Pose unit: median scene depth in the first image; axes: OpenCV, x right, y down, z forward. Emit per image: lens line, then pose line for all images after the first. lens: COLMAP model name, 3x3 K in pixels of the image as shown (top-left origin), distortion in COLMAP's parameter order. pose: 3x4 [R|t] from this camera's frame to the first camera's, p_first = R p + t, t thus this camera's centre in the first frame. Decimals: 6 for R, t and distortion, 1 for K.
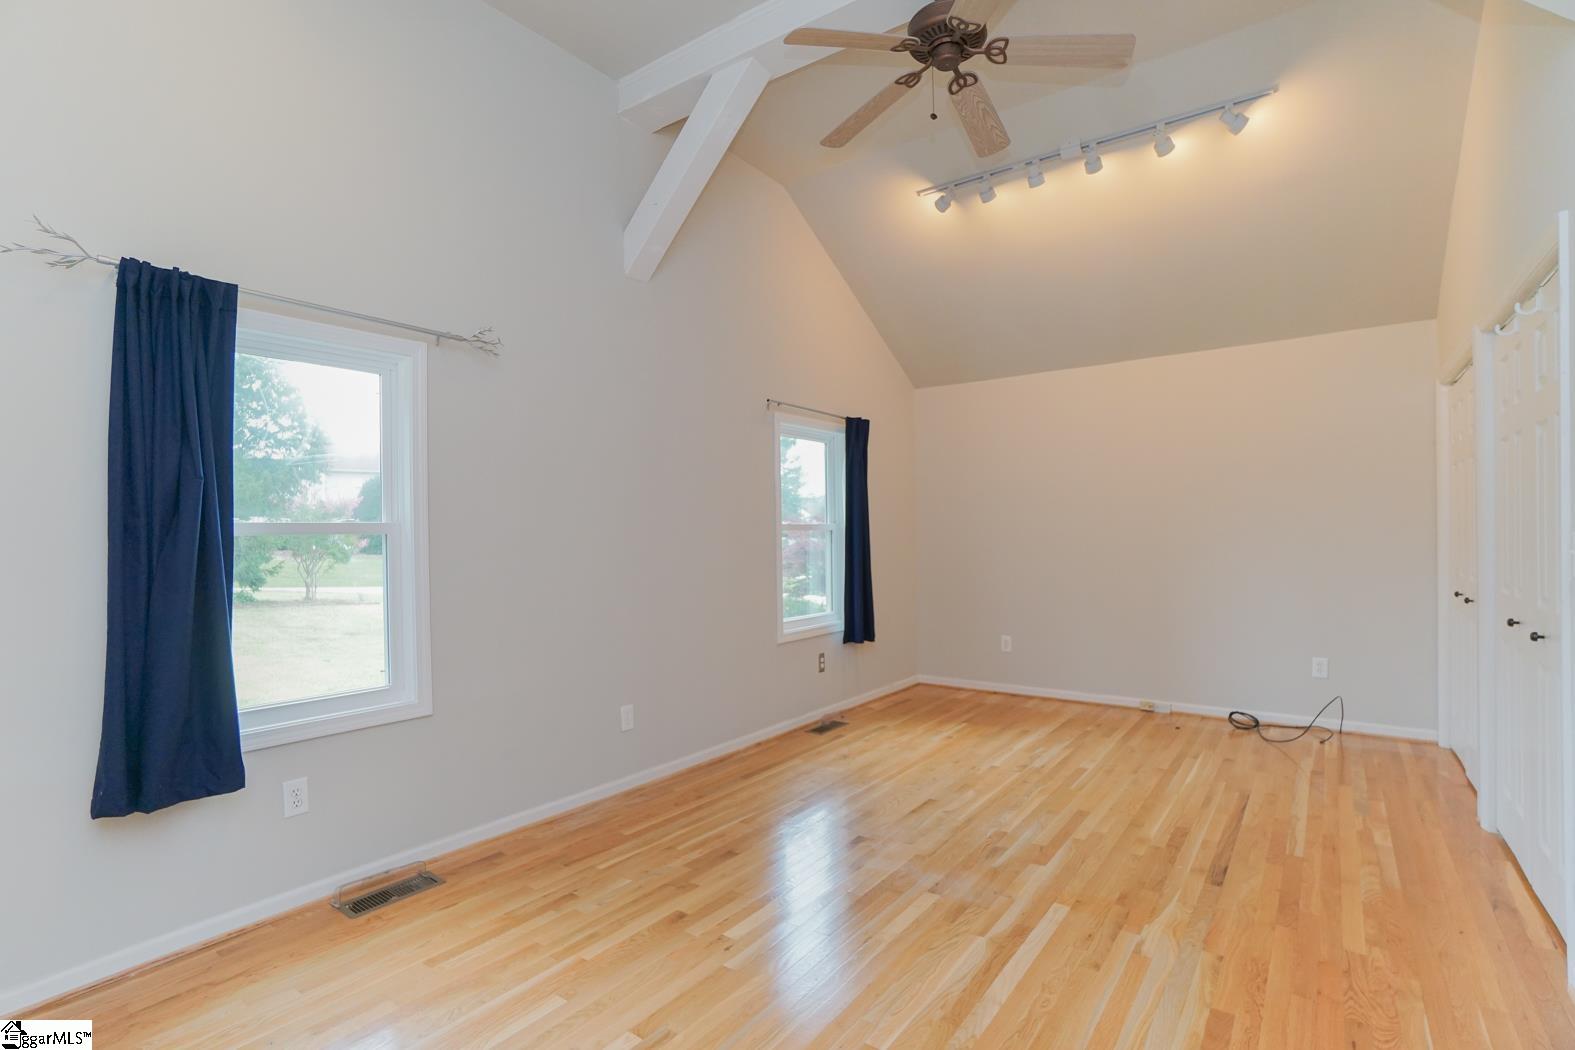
lens RADIAL K [[758.4, 0, 787.5], [0, 758.4, 525.0], [0, 0, 1]] dist [0.000393, 0.000164]
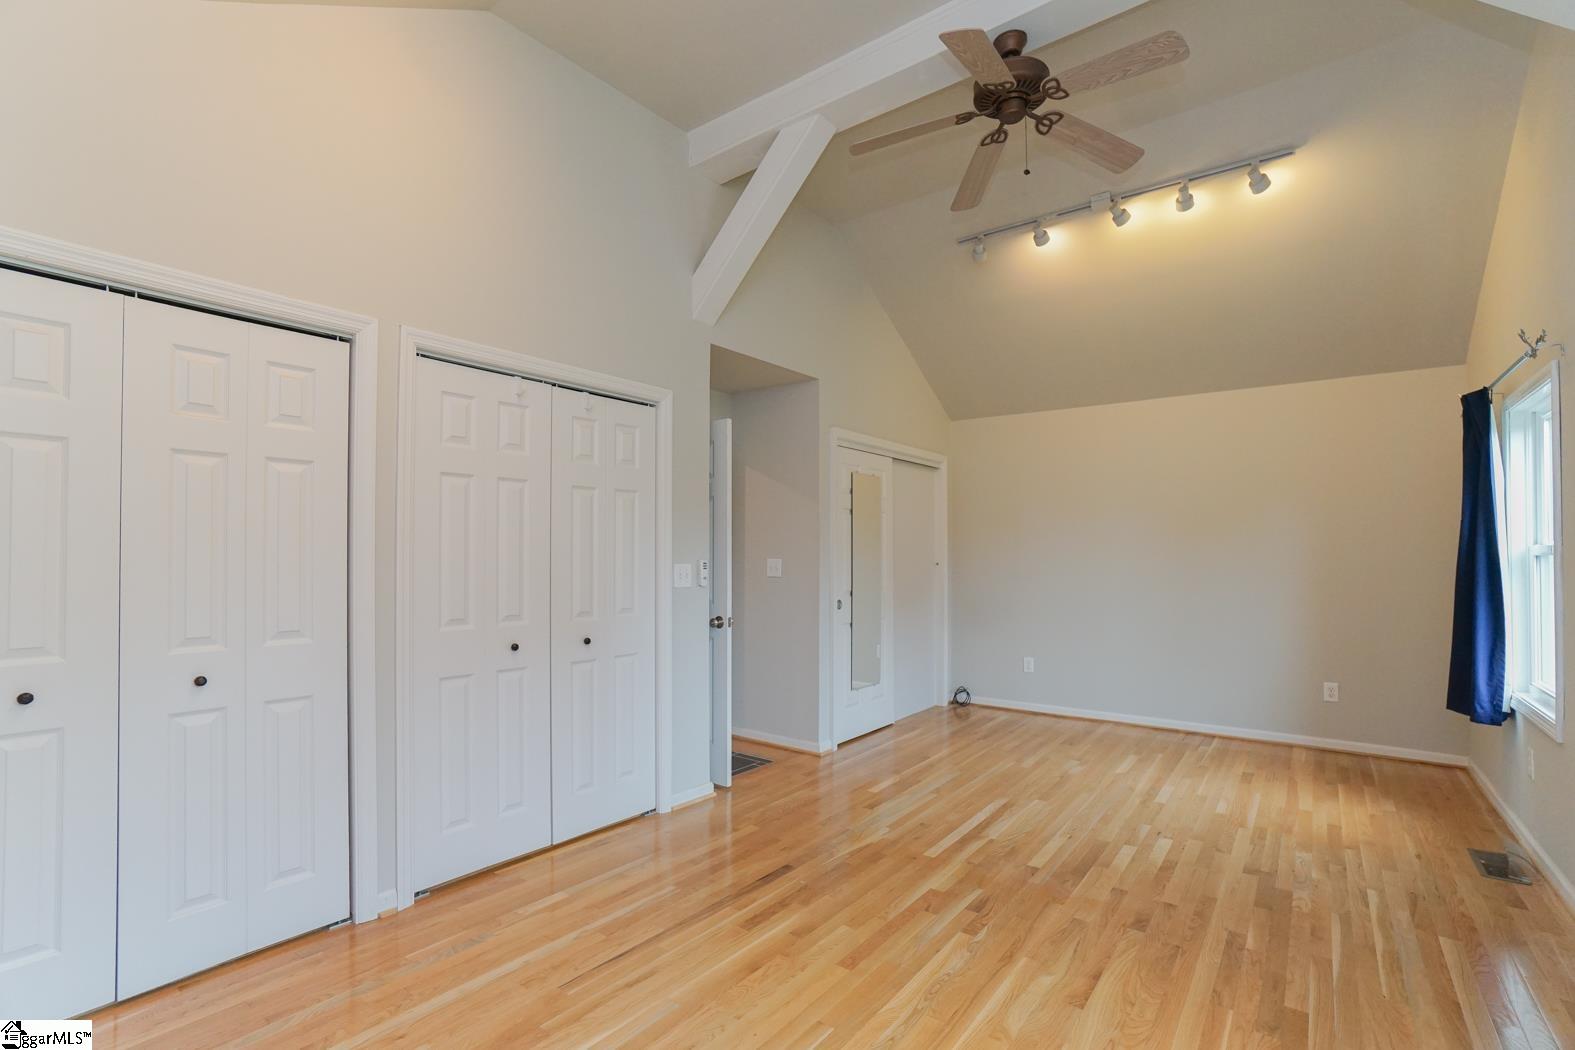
lens RADIAL K [[706.0, 0, 773.8], [0, 706.0, 533.4], [0, 0, 1]] dist [-0.078261, 0.031606]
pose [[-0.999212, 0.007539, 0.038967, 0.522888], [0.006218, 0.999405, -0.033919, 0.003075], [-0.039199, -0.033650, -0.998665, 1.998718]]
